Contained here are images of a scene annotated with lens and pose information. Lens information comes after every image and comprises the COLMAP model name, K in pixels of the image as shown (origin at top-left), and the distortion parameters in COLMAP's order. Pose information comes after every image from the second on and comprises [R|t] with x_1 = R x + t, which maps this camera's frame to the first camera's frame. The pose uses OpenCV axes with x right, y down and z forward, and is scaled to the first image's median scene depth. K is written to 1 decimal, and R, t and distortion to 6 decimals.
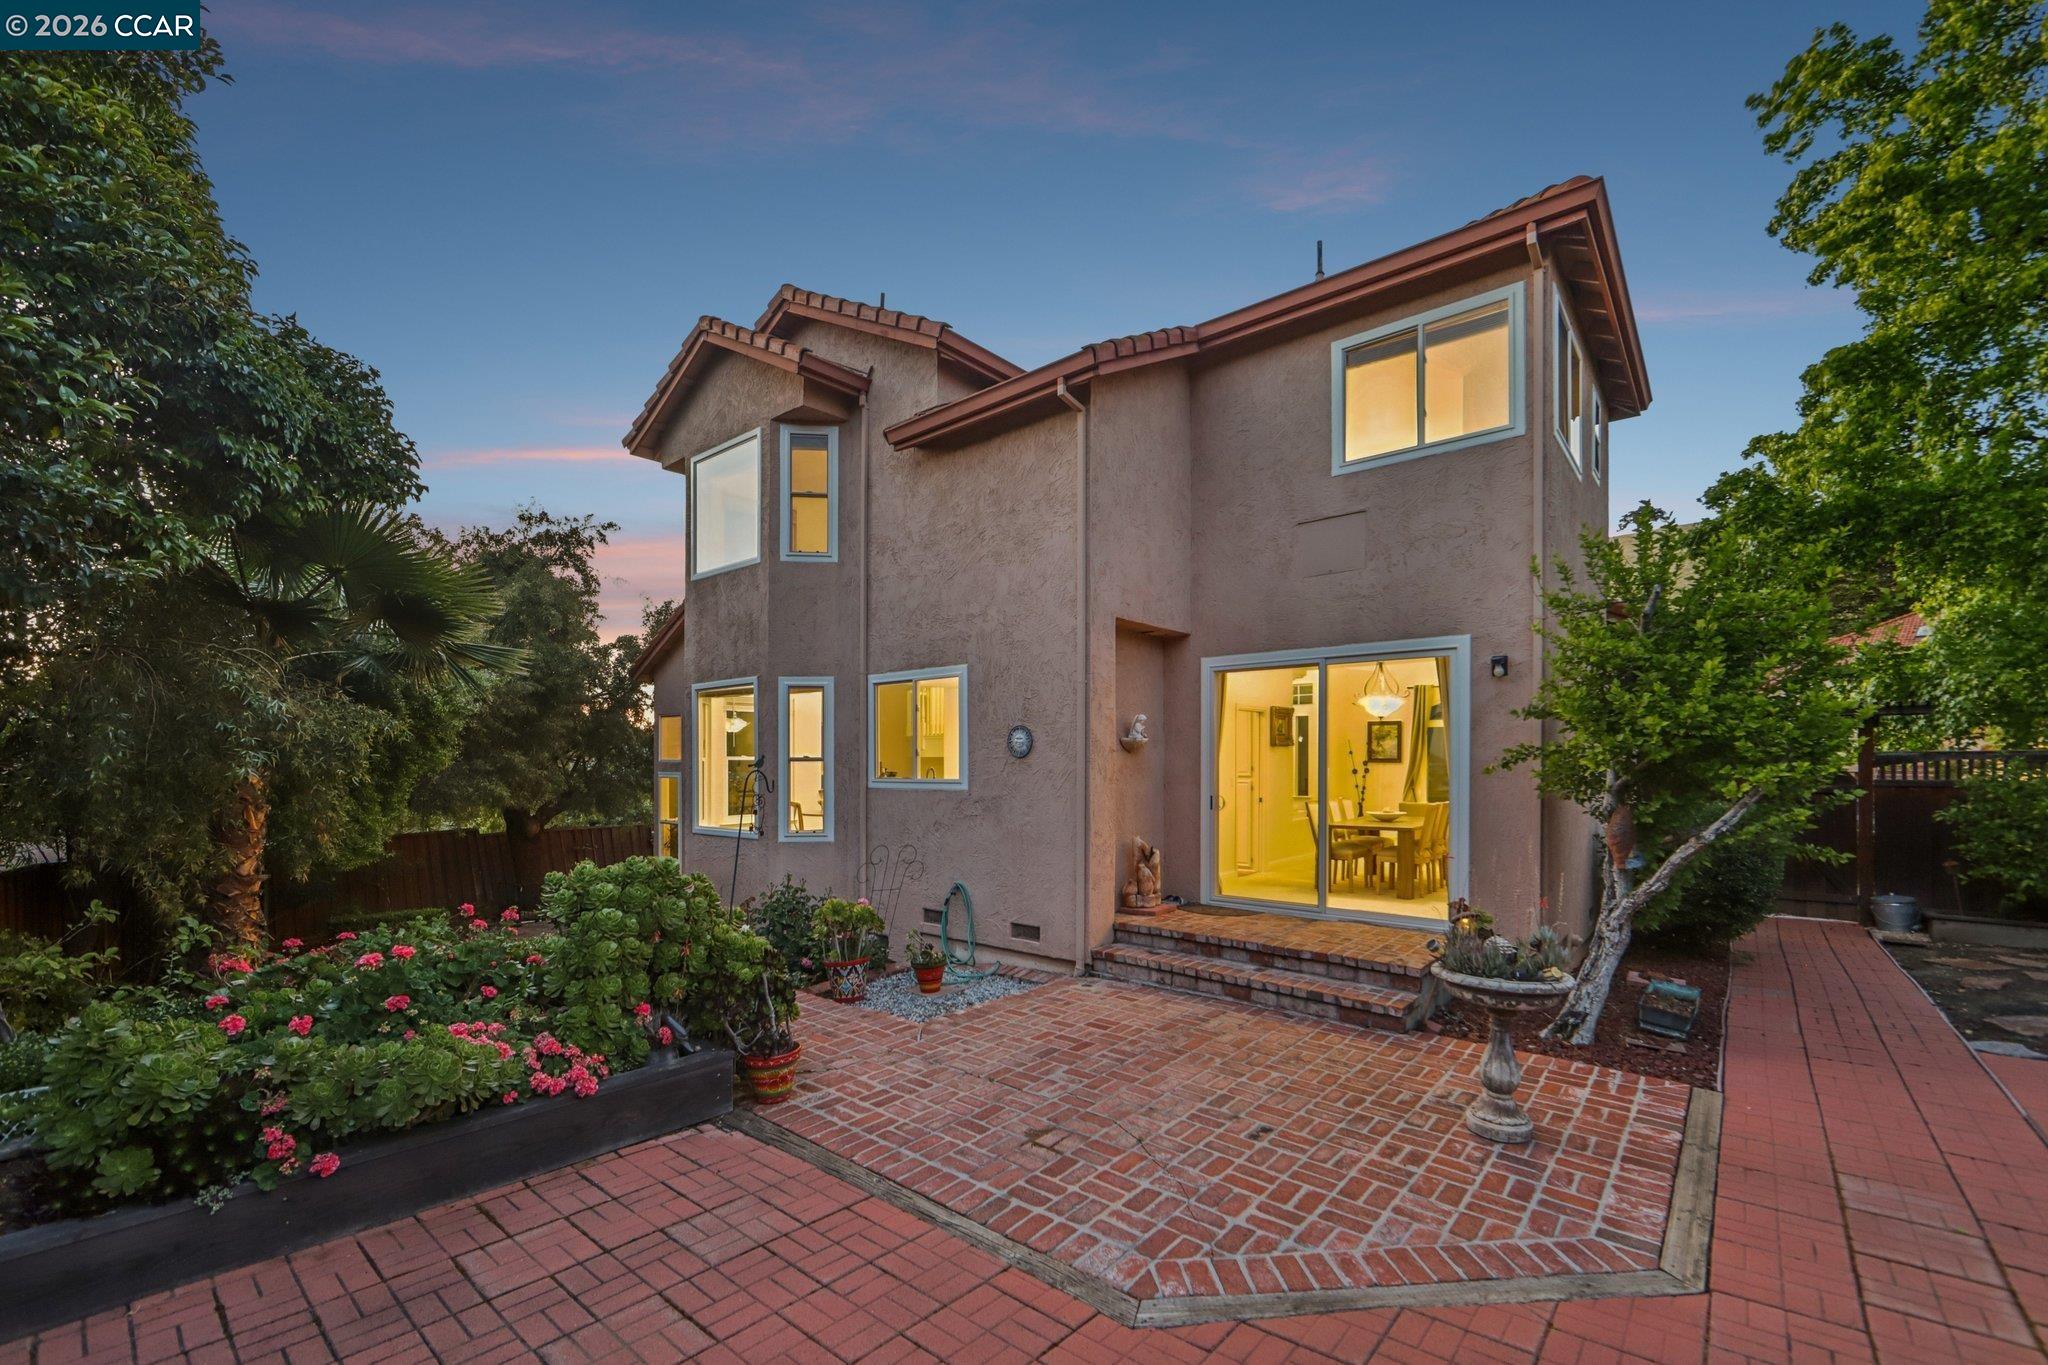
lens RADIAL K [[847.5, 0, 1024.1], [0, 847.5, 768.8], [0, 0, 1]] dist [-0.001867, 0.003358]
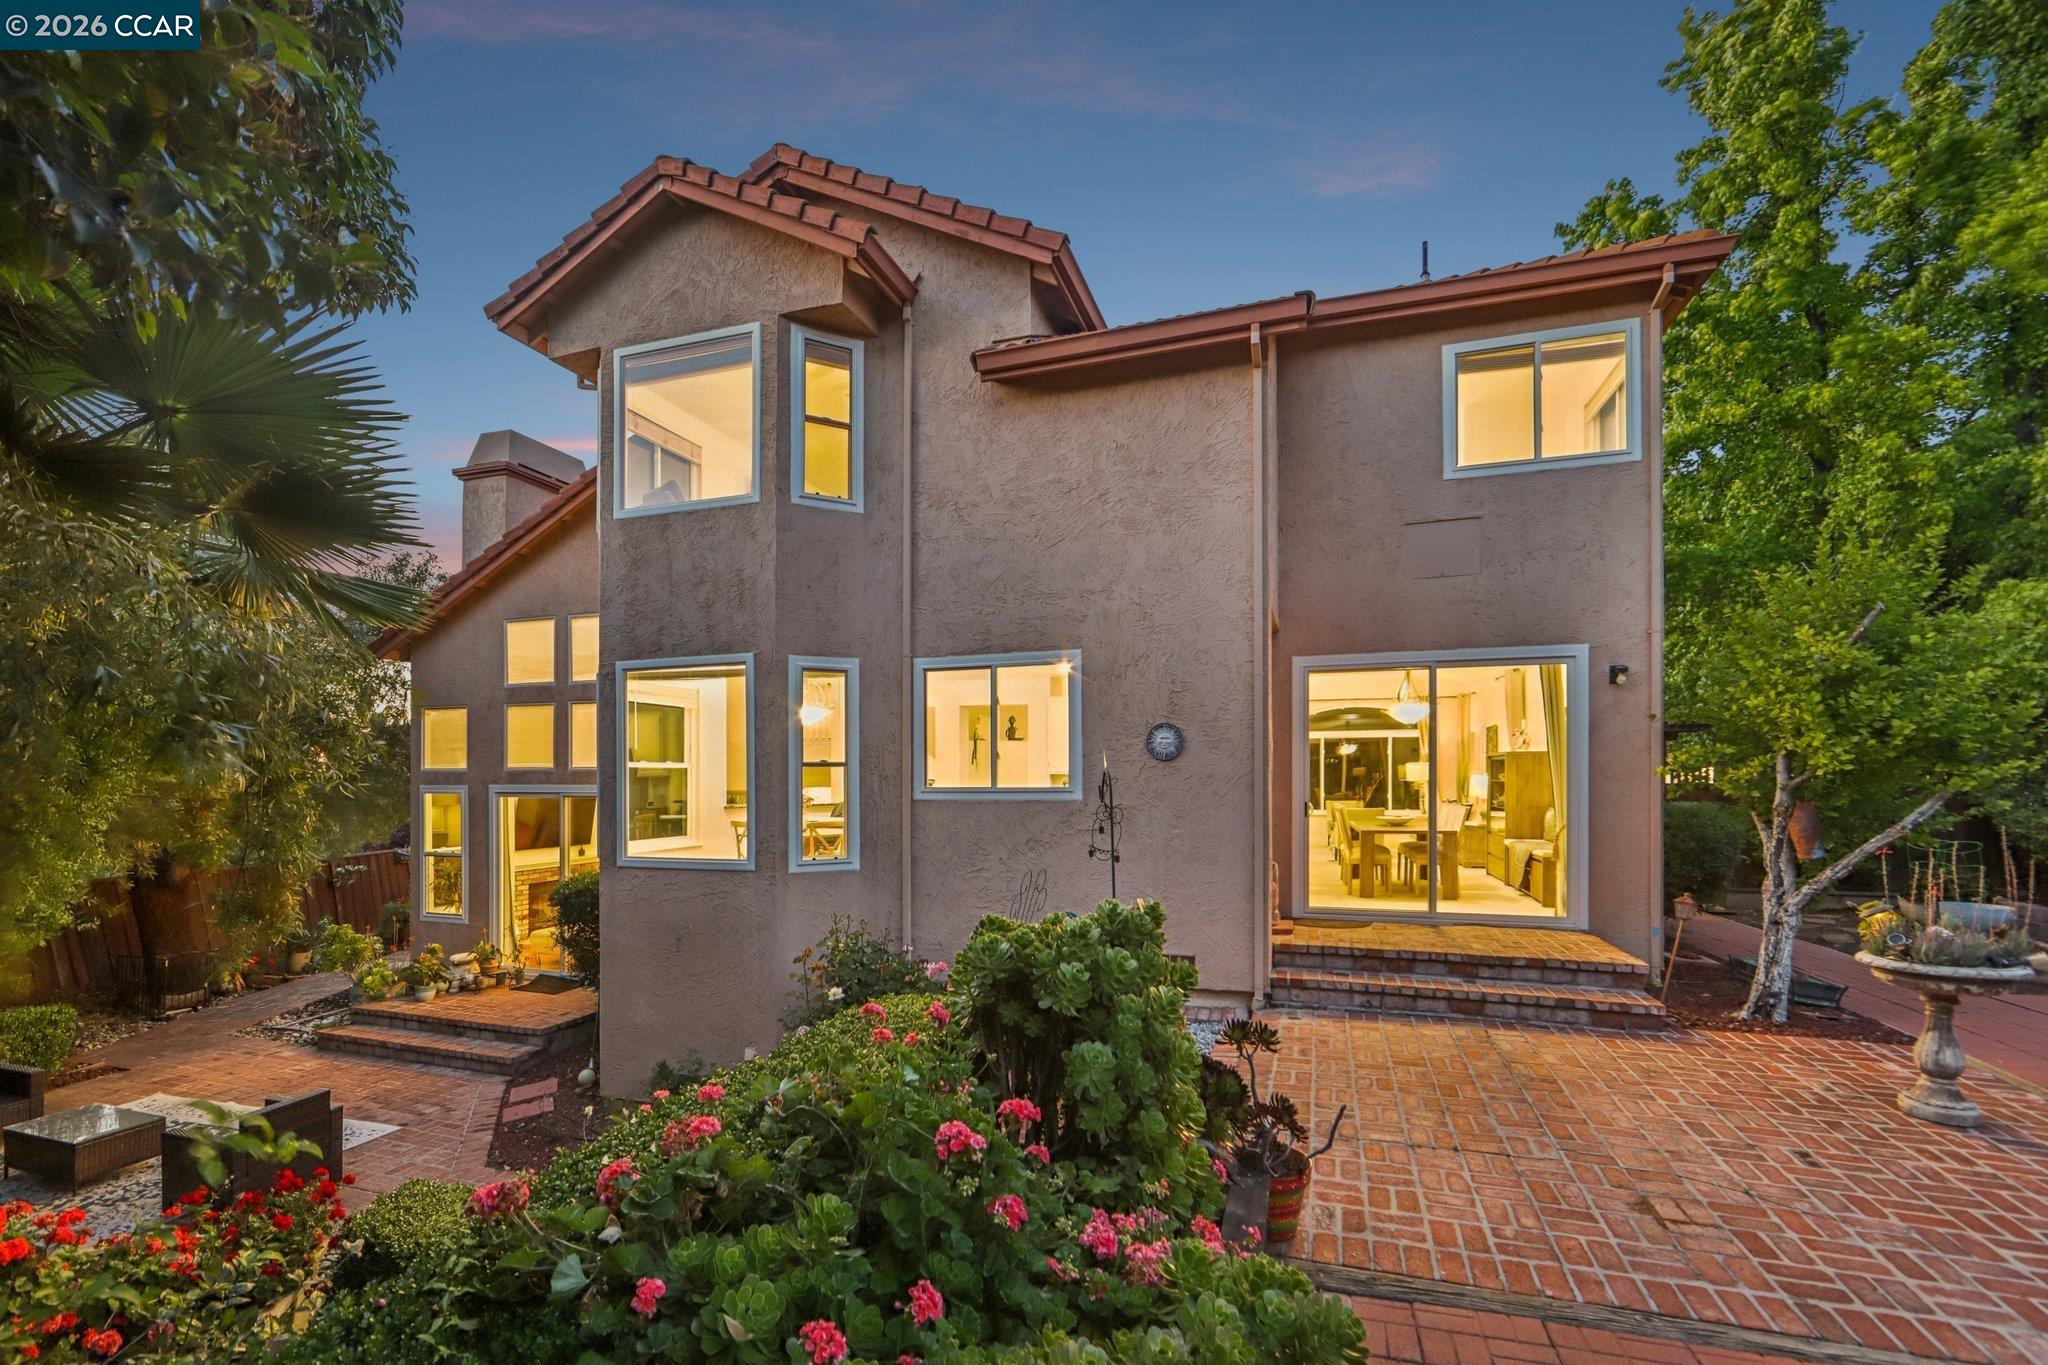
lens RADIAL K [[855.4, 0, 1029.1], [0, 855.4, 781.2], [0, 0, 1]] dist [-0.001514, -0.000109]
pose [[0.923178, -0.004979, 0.384340, -0.465250], [0.006674, 0.999973, -0.003077, 0.009559], [-0.384314, 0.005406, 0.923186, 0.254812]]
